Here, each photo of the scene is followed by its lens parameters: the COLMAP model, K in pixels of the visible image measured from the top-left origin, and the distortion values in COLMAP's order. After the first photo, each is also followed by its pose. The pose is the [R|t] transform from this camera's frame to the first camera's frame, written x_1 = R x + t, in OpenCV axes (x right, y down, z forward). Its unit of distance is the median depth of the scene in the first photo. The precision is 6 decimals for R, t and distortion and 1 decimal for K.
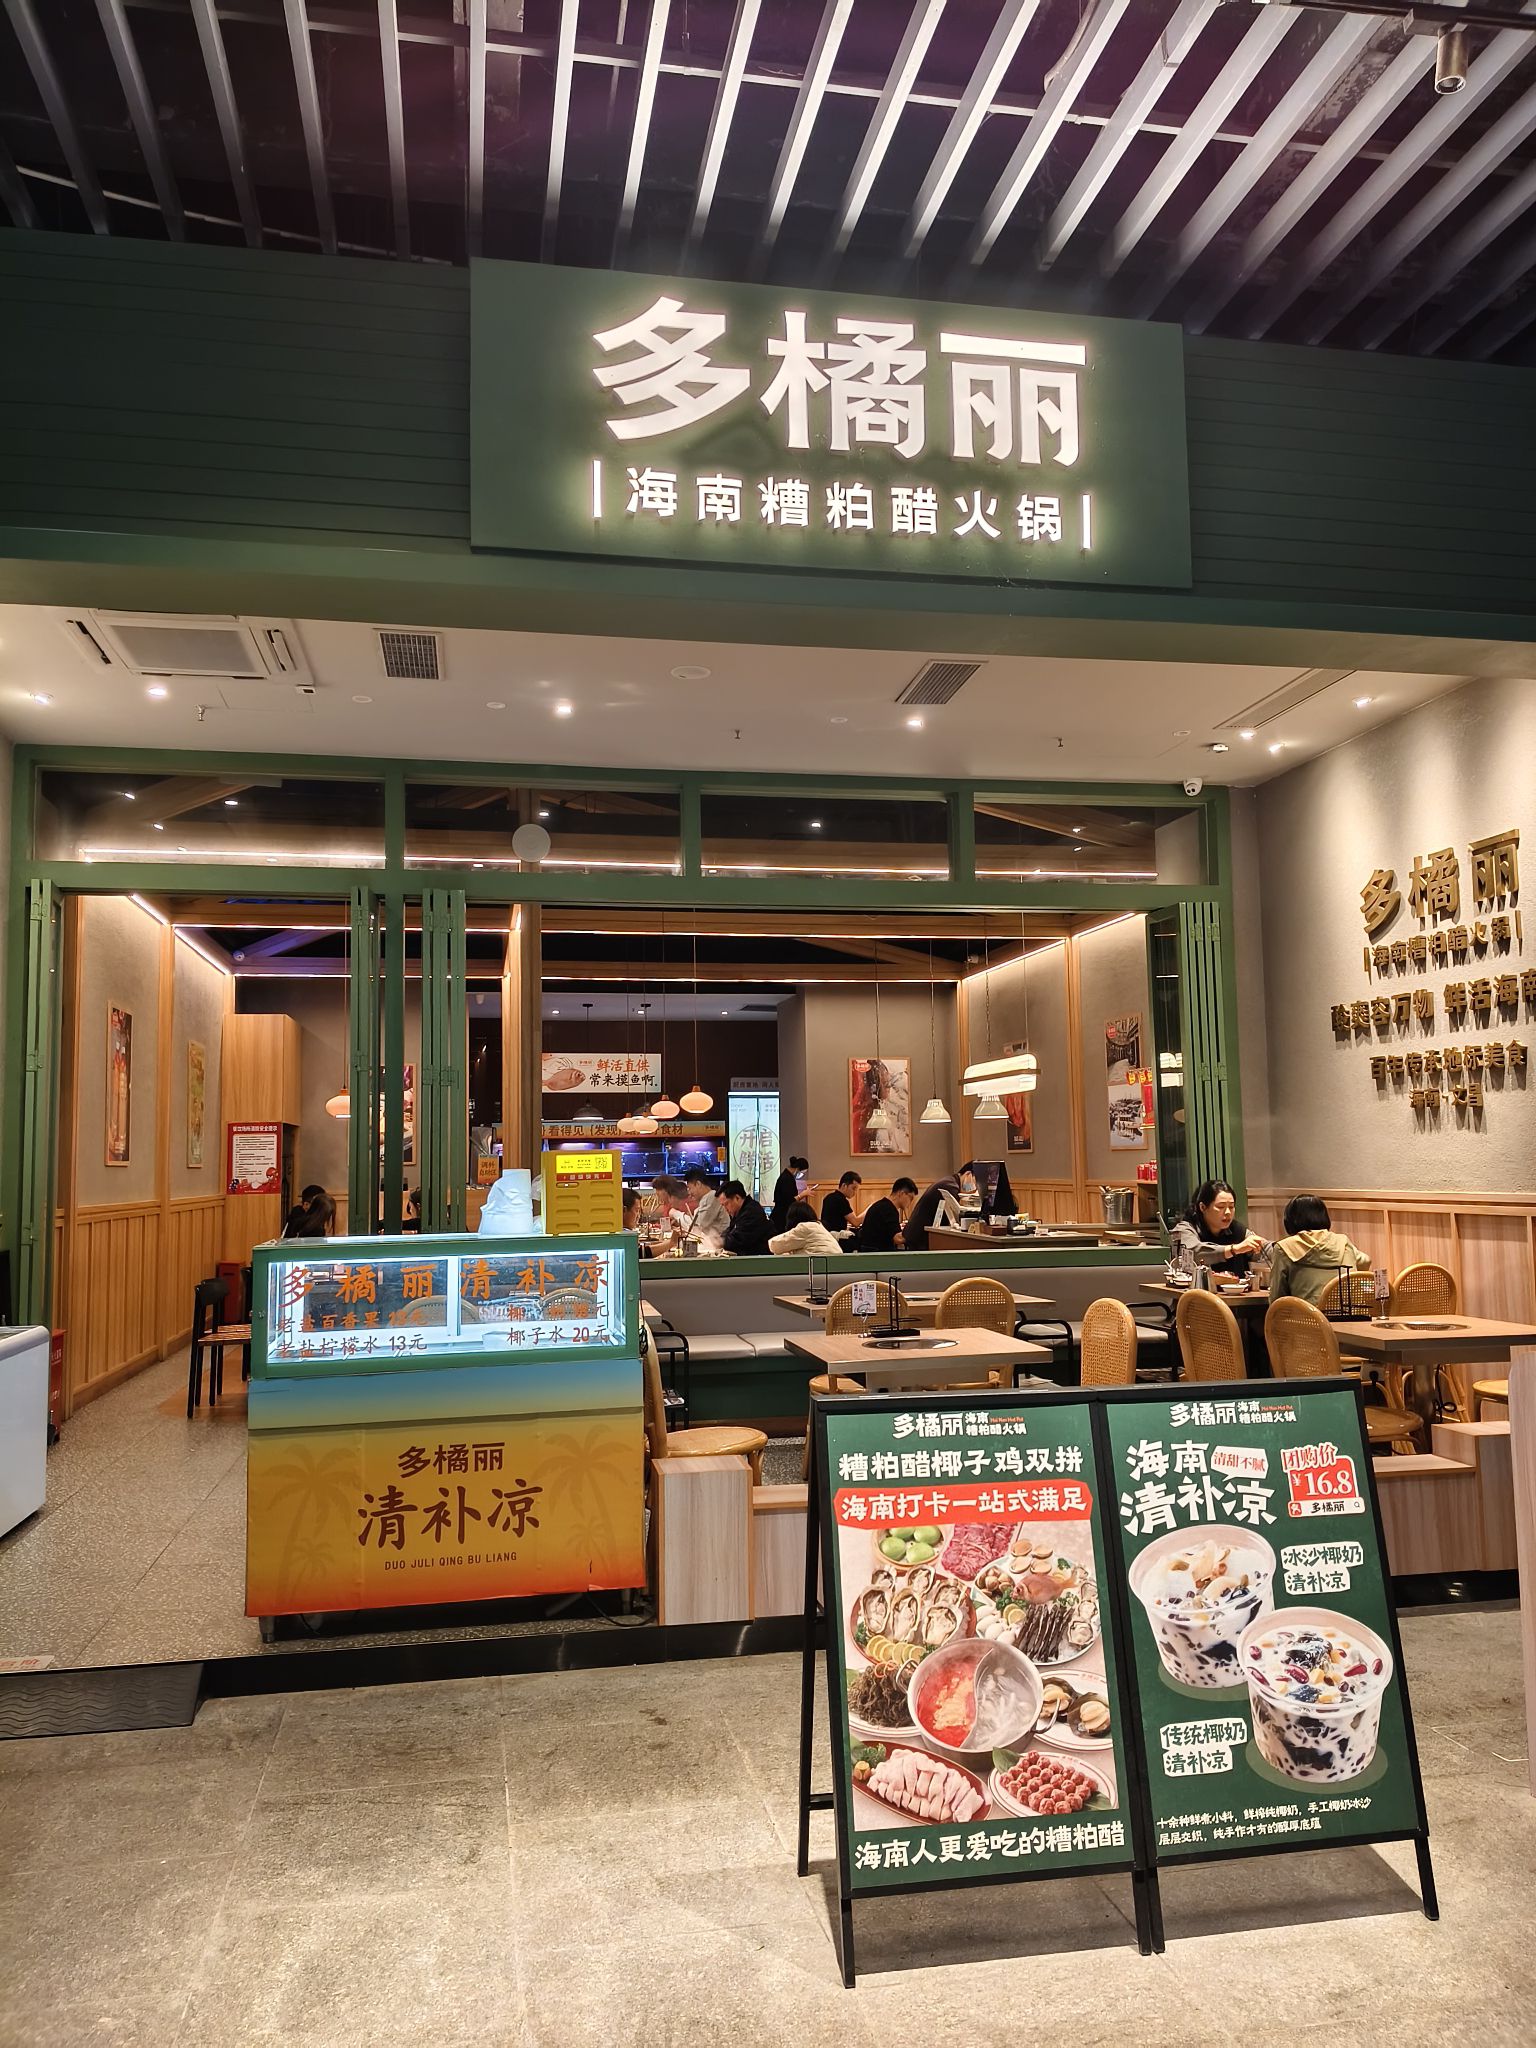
lens RADIAL K [[1549.7, 0, 768.0], [0, 1549.7, 1024.0], [0, 0, 1]] dist [0.122431, -0.057620]
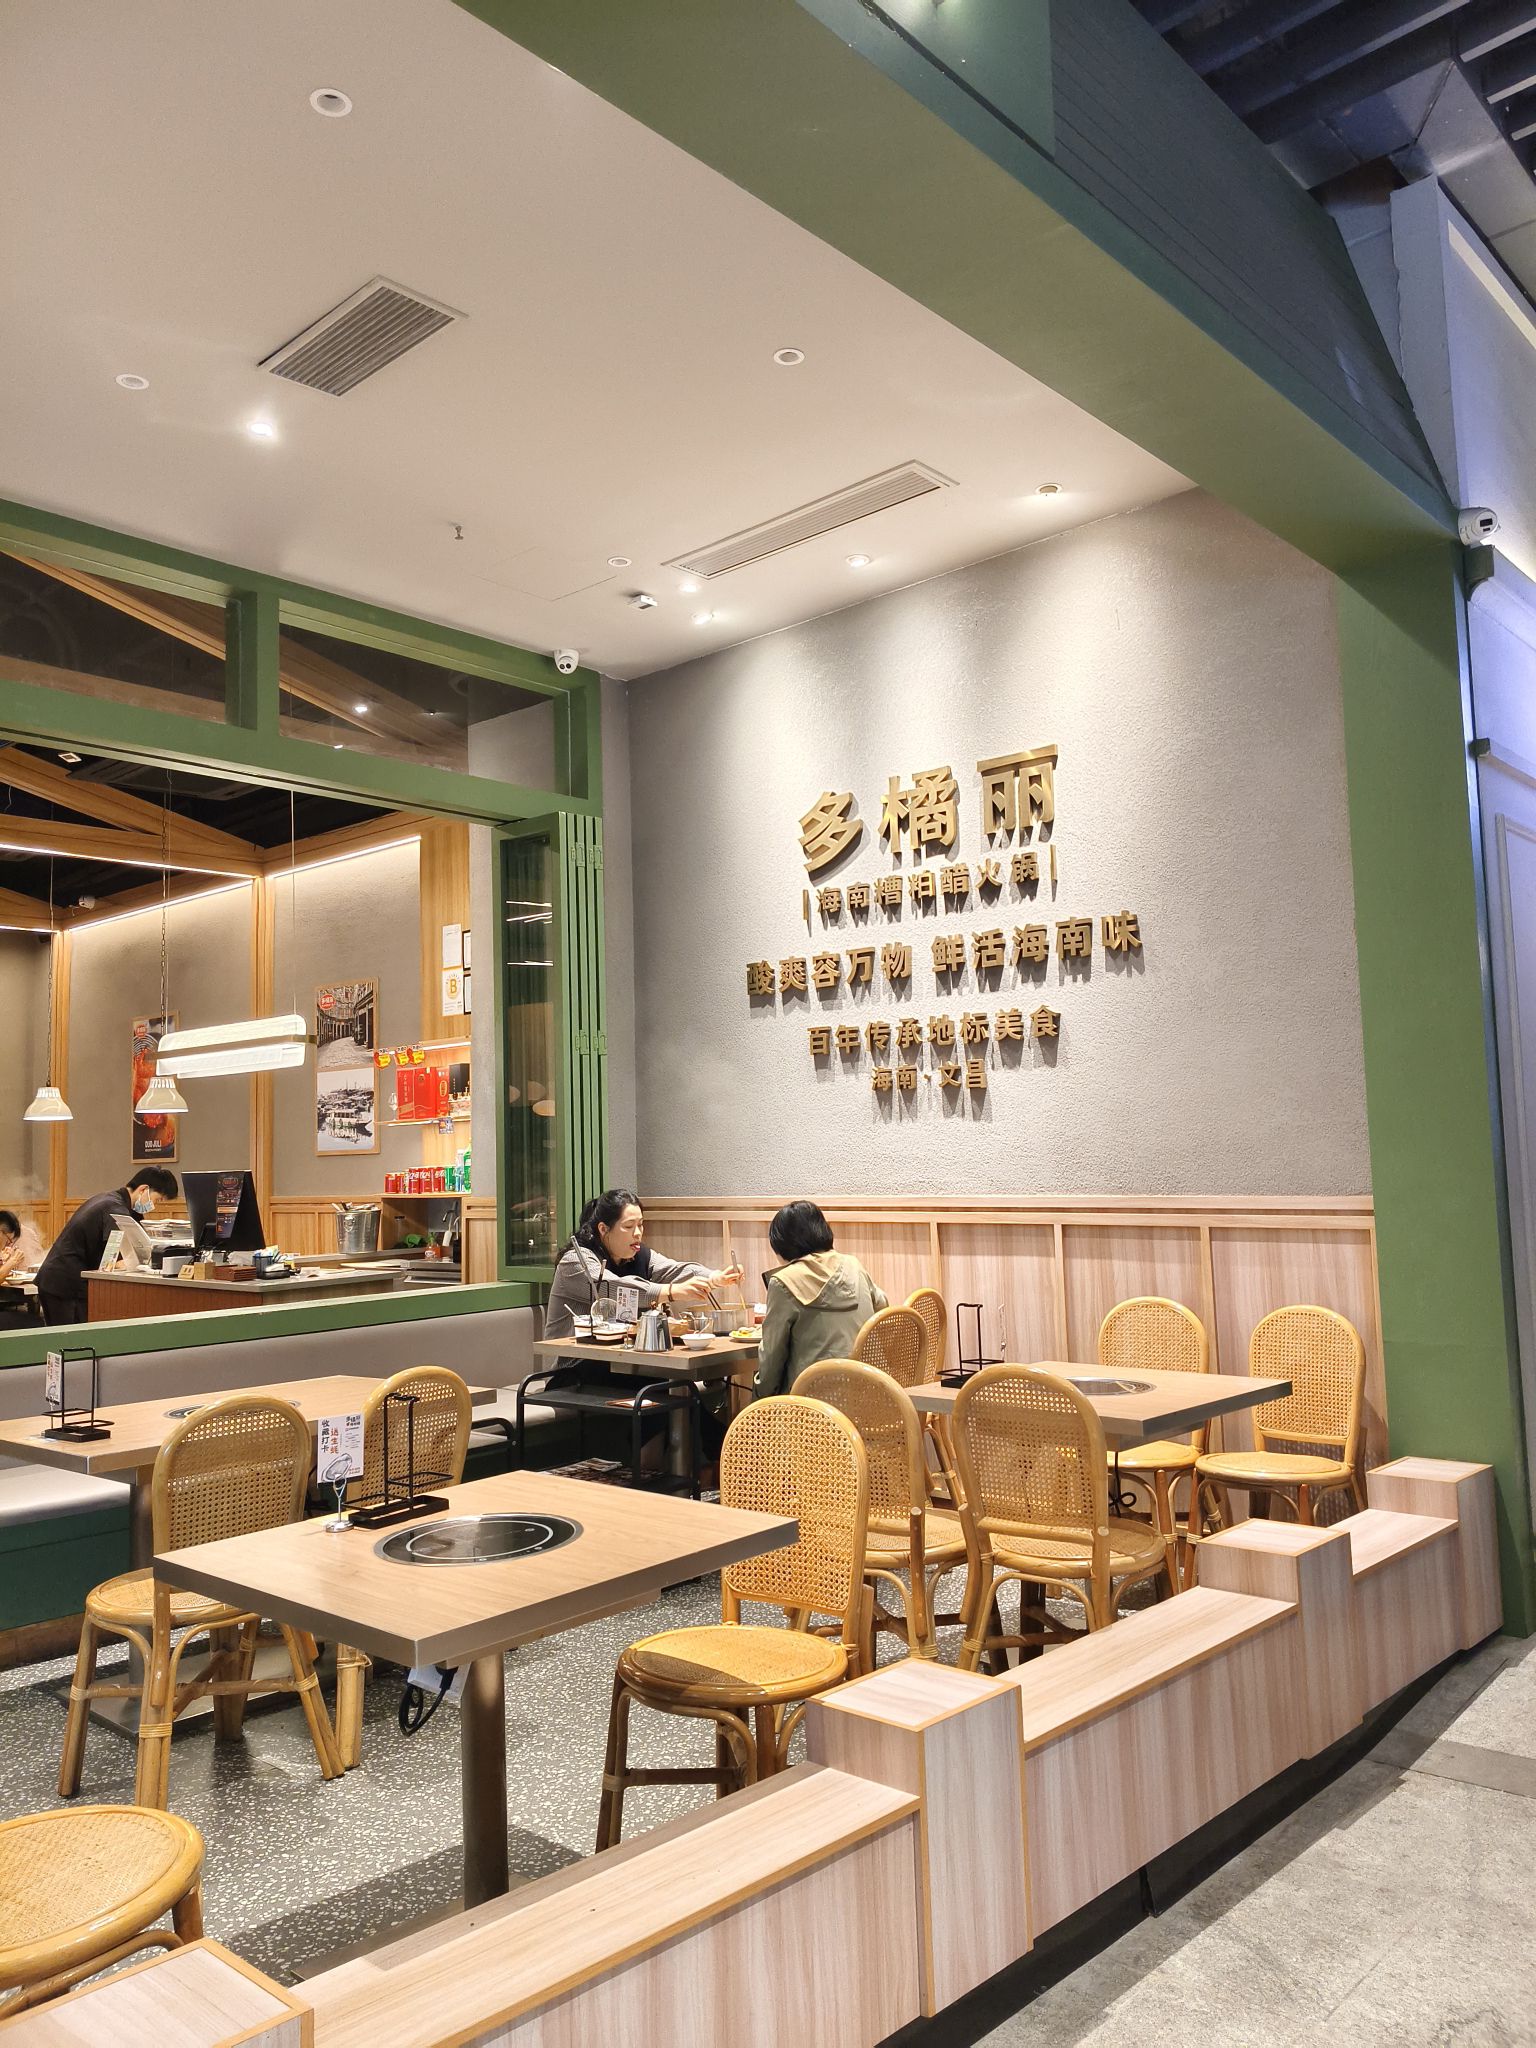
lens RADIAL K [[1549.7, 0, 768.0], [0, 1549.7, 1024.0], [0, 0, 1]] dist [0.122431, -0.057620]
pose [[0.805330, 0.046809, 0.590976, -0.099142], [-0.041619, 0.998882, -0.022403, 0.039298], [-0.591364, -0.006554, 0.806378, 0.406823]]
